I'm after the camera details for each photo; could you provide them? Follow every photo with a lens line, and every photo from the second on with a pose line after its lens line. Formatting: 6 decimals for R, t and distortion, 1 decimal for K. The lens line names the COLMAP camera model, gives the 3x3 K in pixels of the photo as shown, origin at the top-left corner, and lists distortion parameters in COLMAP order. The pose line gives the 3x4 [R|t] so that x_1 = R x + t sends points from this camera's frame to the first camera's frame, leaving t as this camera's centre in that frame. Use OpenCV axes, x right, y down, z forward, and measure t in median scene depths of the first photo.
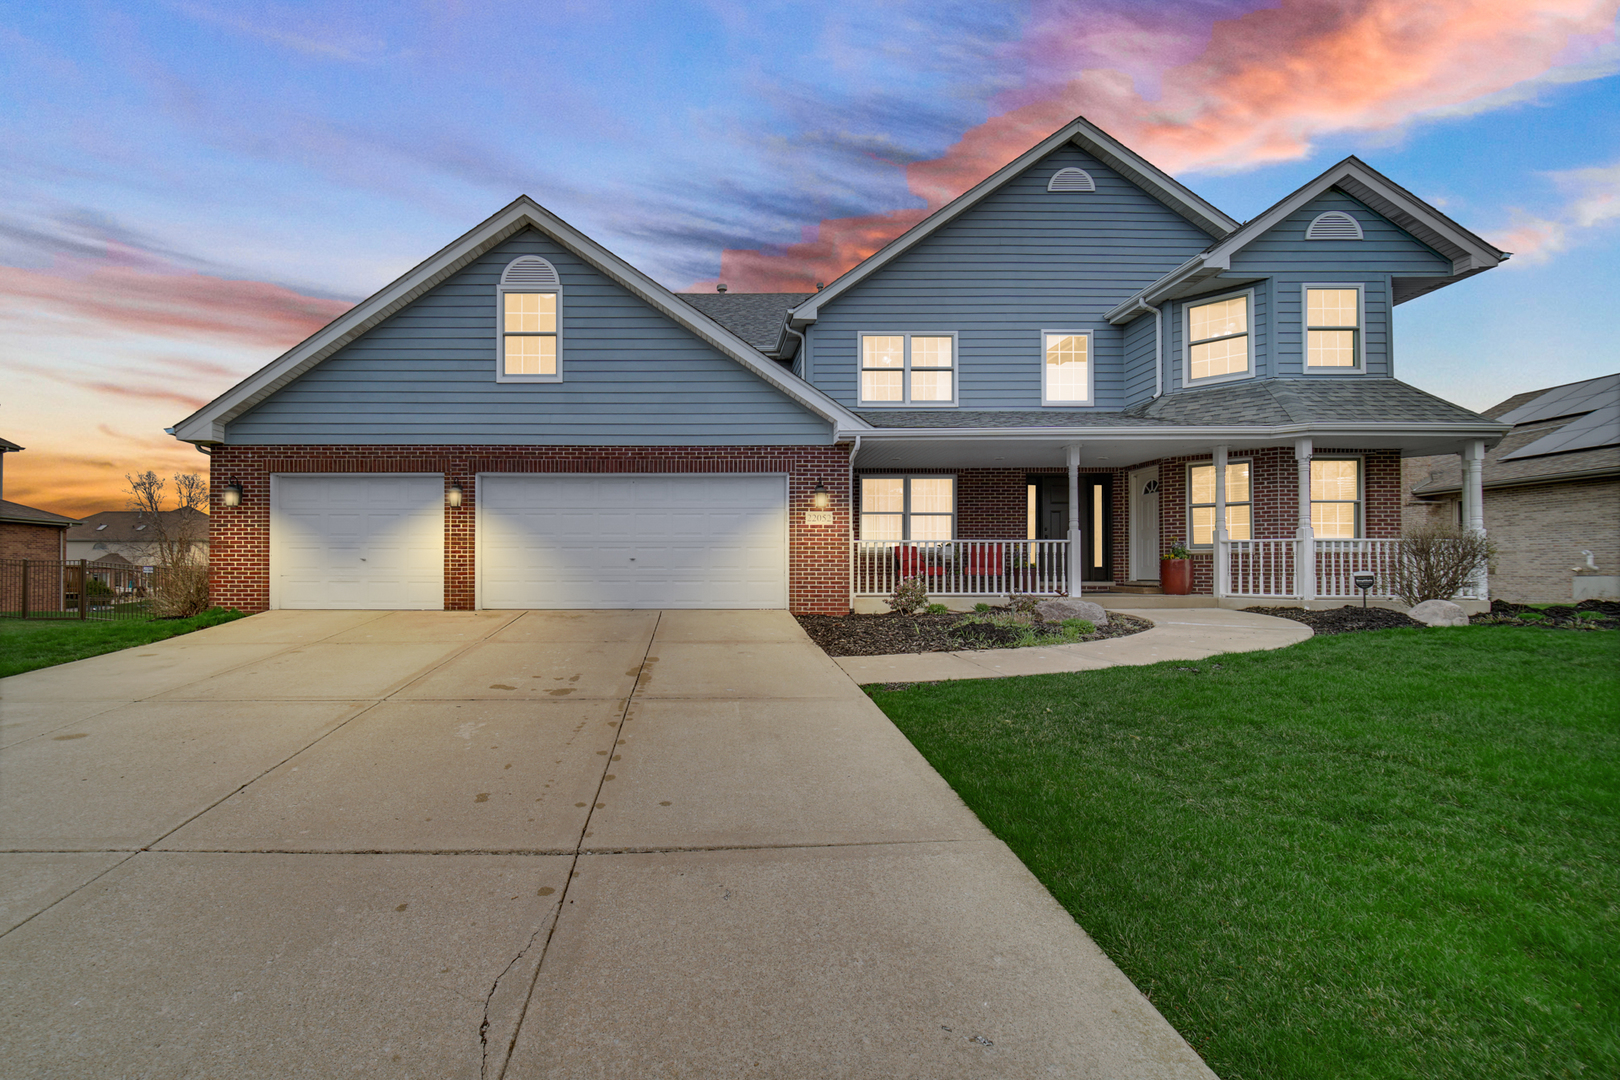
lens RADIAL K [[645.7, 0, 809.7], [0, 645.7, 551.5], [0, 0, 1]] dist [-0.002204, 0.000258]
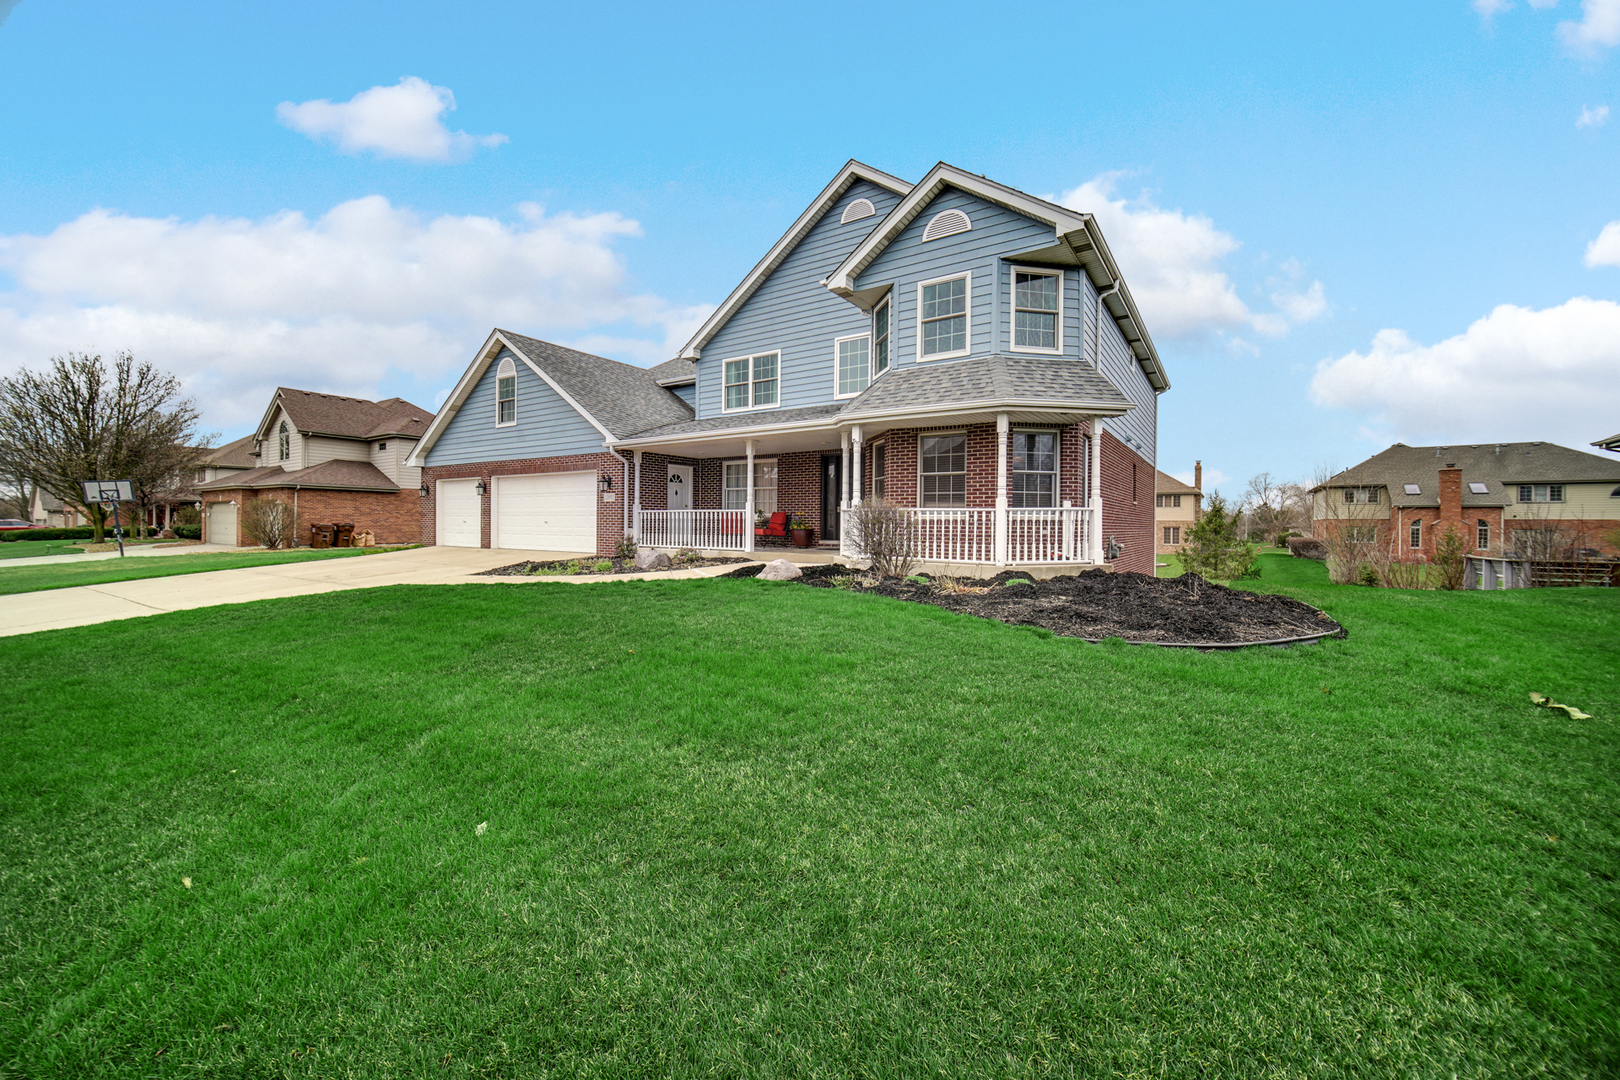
lens RADIAL K [[645.7, 0, 813.4], [0, 645.7, 530.9], [0, 0, 1]] dist [-0.002204, 0.000258]
pose [[0.832649, 0.012065, -0.553670, 1.242575], [-0.002864, 0.999843, 0.017480, 0.001719], [0.553794, -0.012969, 0.832553, -0.052156]]
